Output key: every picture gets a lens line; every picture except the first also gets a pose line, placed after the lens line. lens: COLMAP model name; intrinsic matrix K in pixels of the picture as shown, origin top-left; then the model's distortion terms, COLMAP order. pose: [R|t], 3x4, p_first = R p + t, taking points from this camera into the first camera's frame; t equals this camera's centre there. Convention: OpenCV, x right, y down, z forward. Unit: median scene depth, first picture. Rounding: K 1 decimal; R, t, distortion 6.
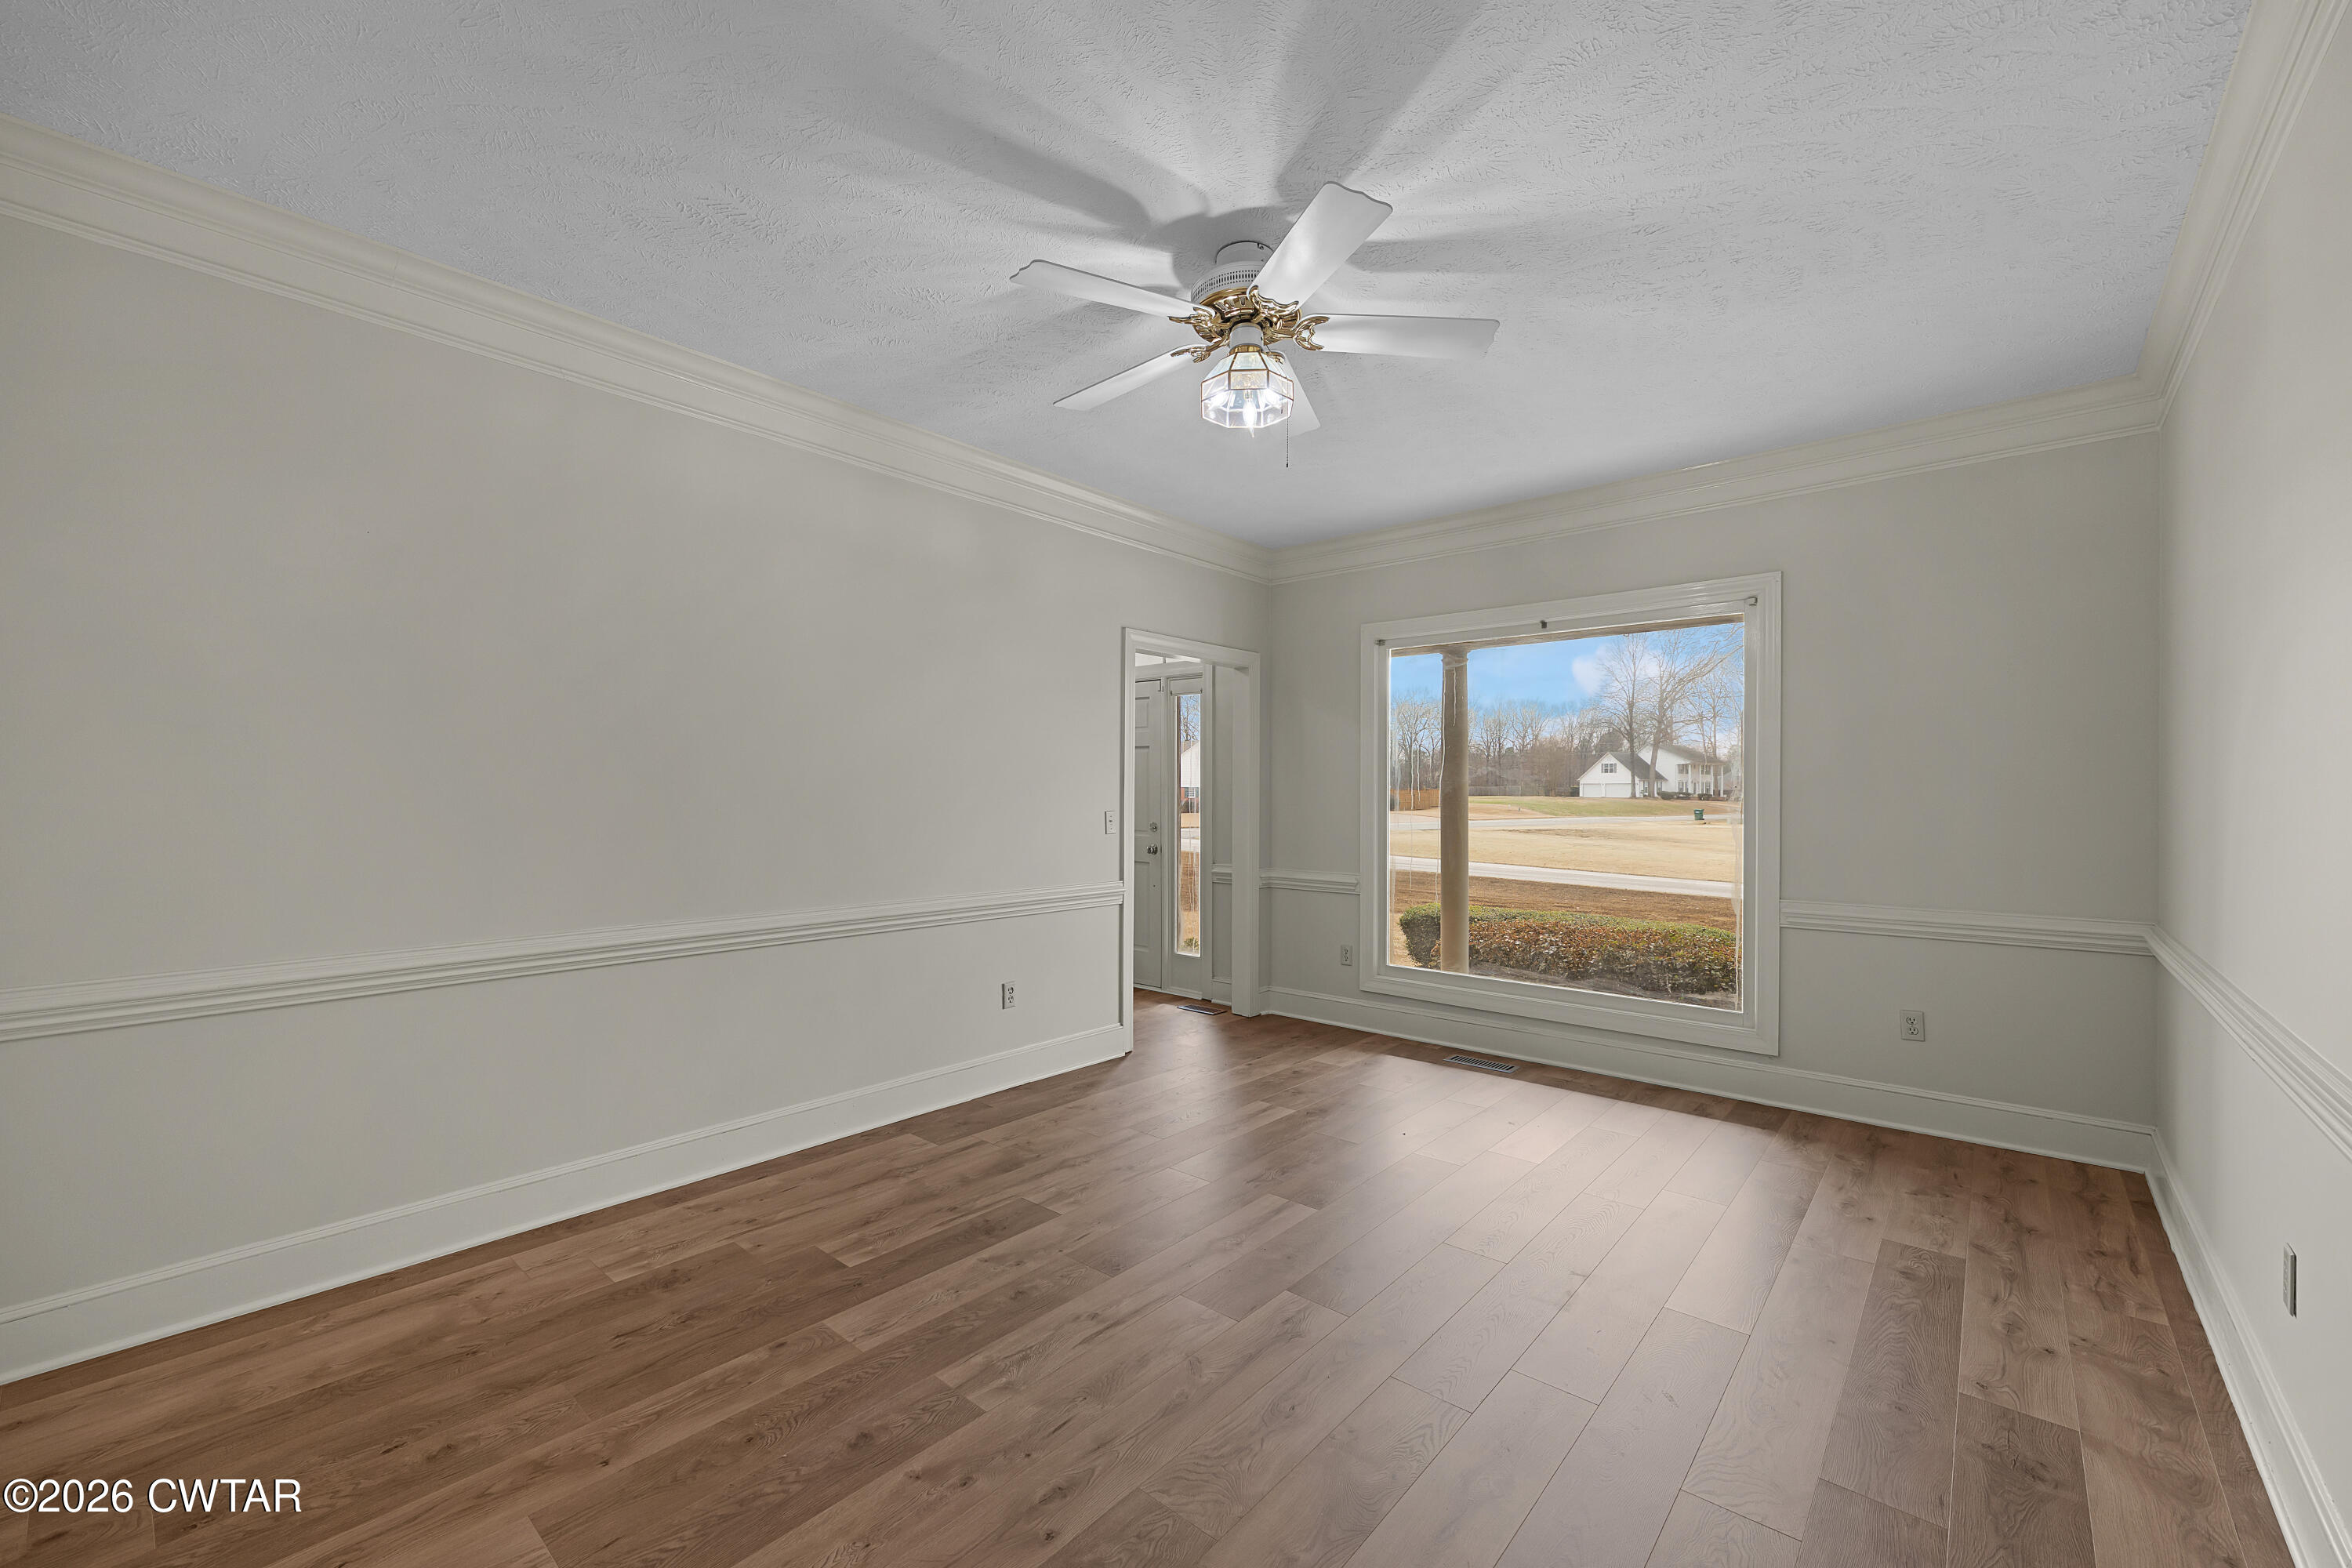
lens RADIAL K [[951.1, 0, 1179.0], [0, 951.1, 788.6], [0, 0, 1]] dist [-0.000132, 0.000889]
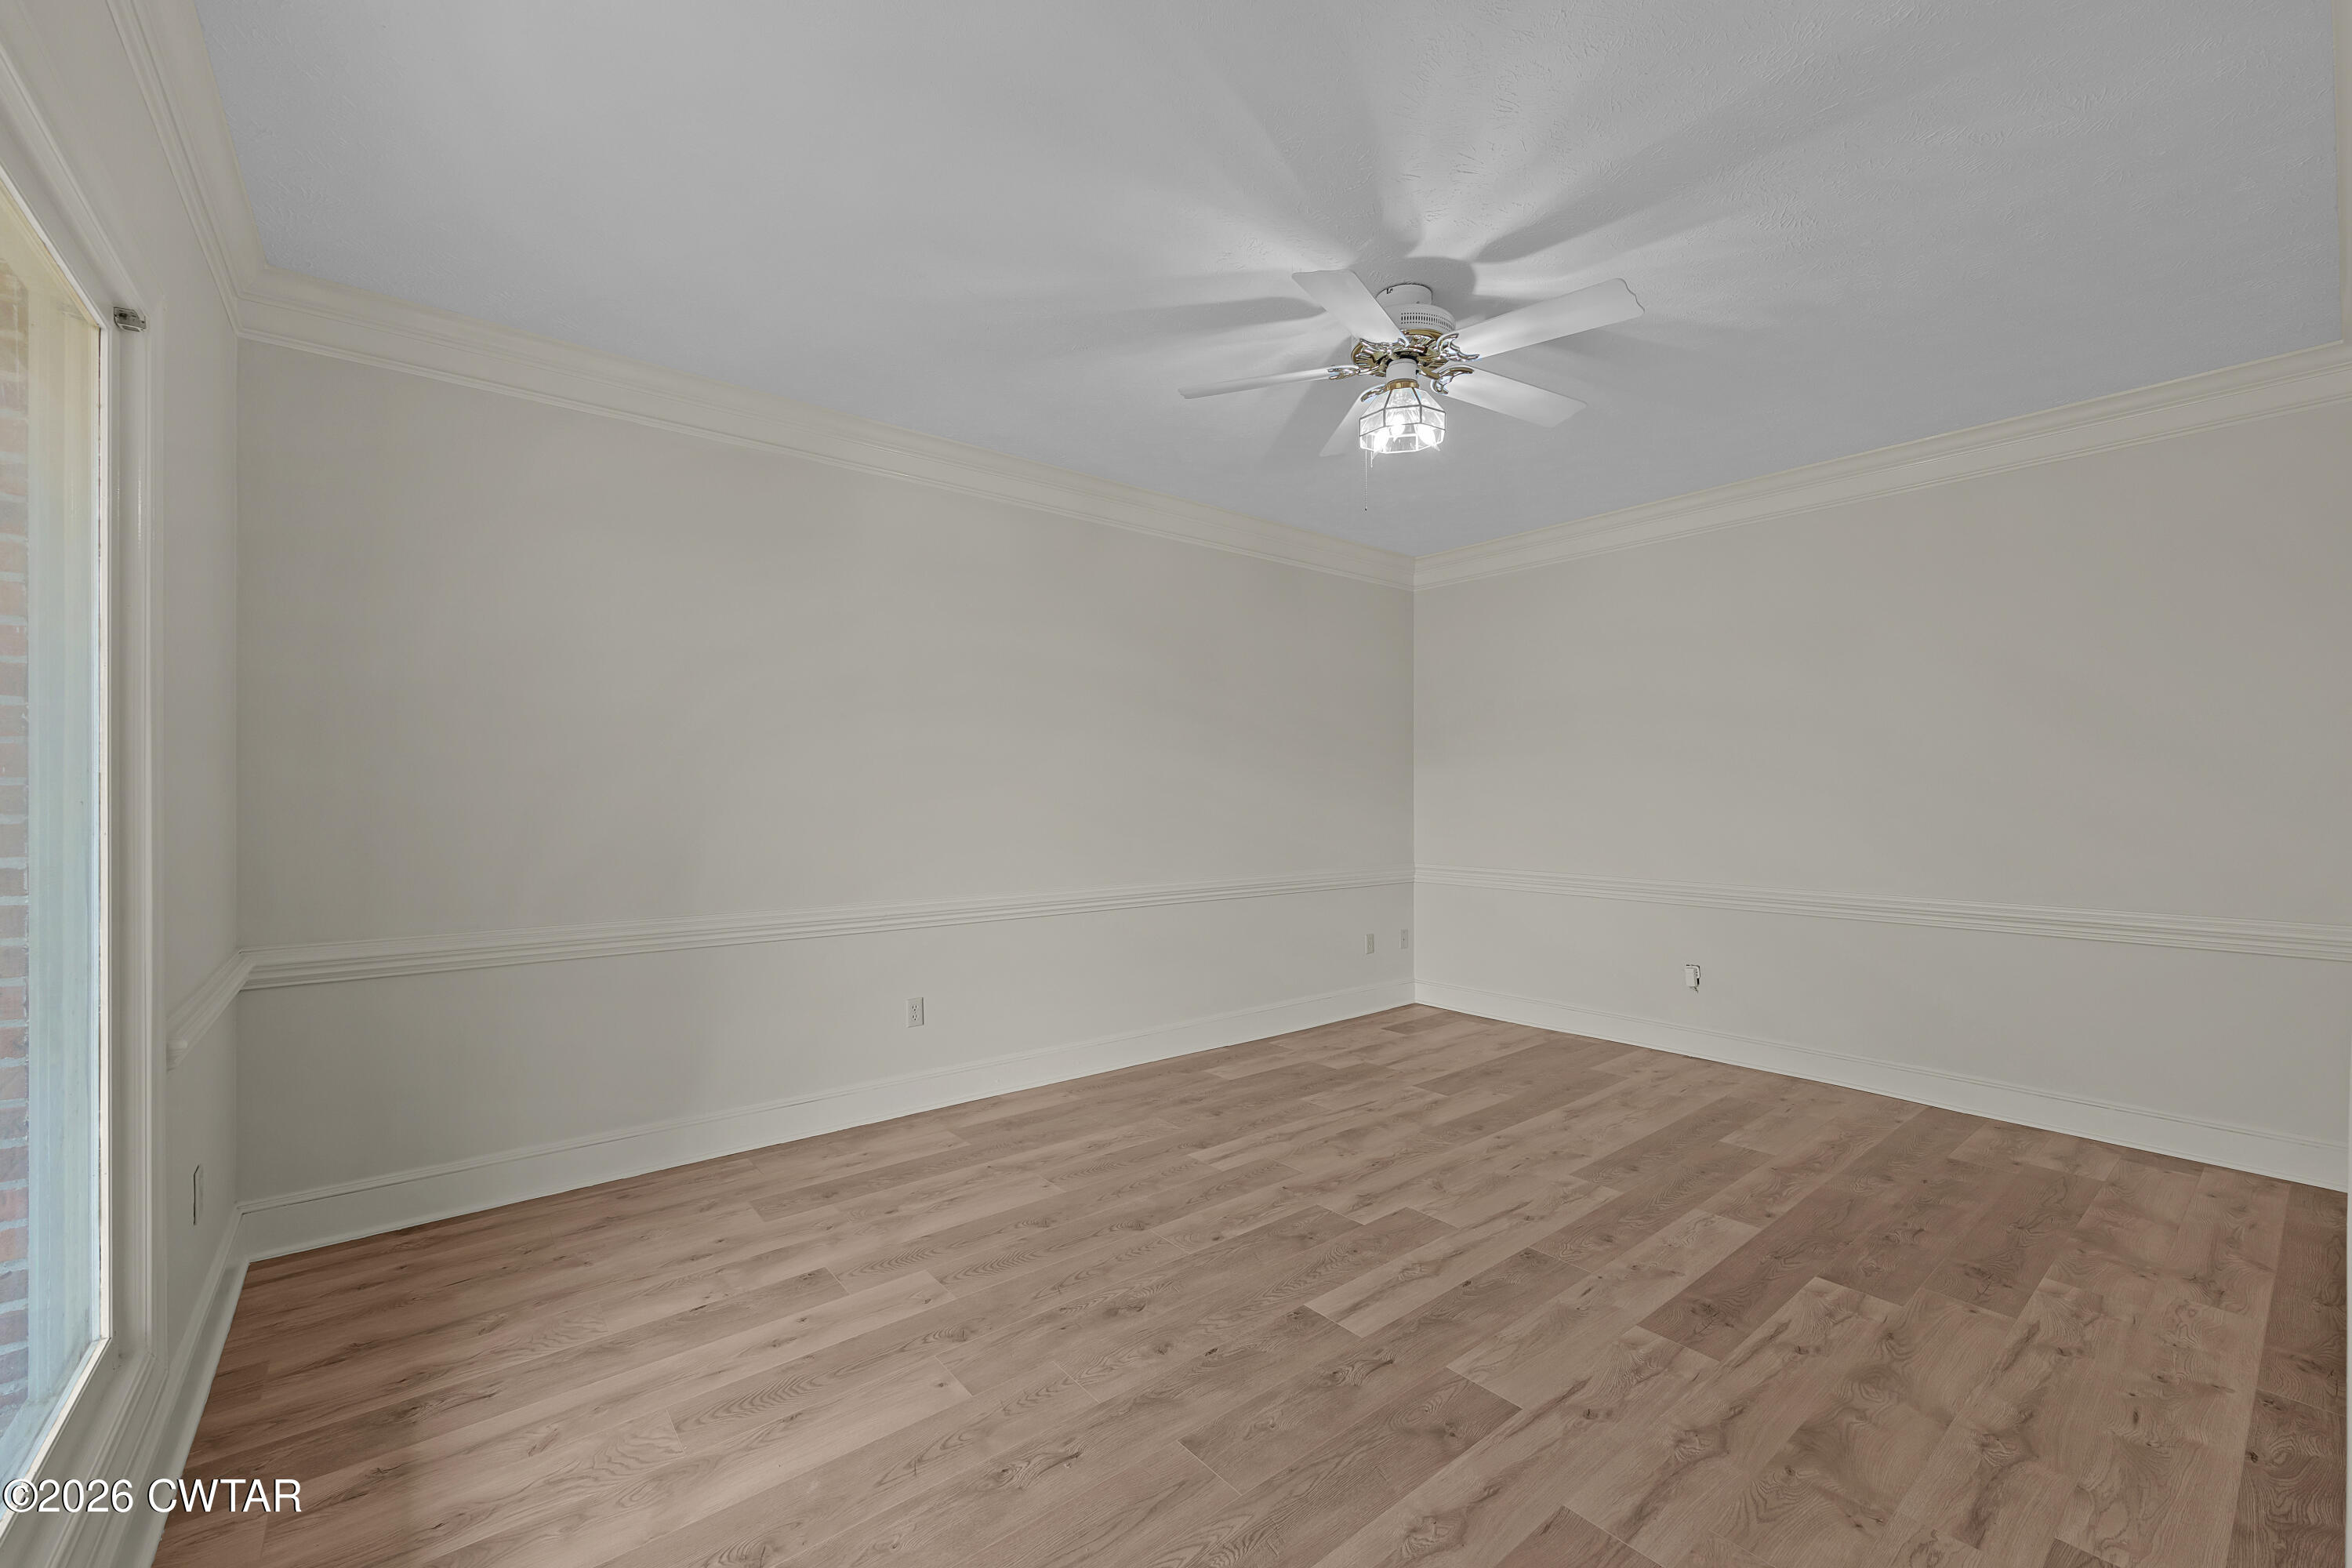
lens RADIAL K [[951.1, 0, 1180.4], [0, 951.1, 793.1], [0, 0, 1]] dist [-0.000132, 0.000889]
pose [[-0.984686, -0.000434, 0.174338, 0.119573], [-0.001111, 0.999992, -0.003785, 0.011098], [-0.174335, -0.003921, -0.984679, 1.984082]]
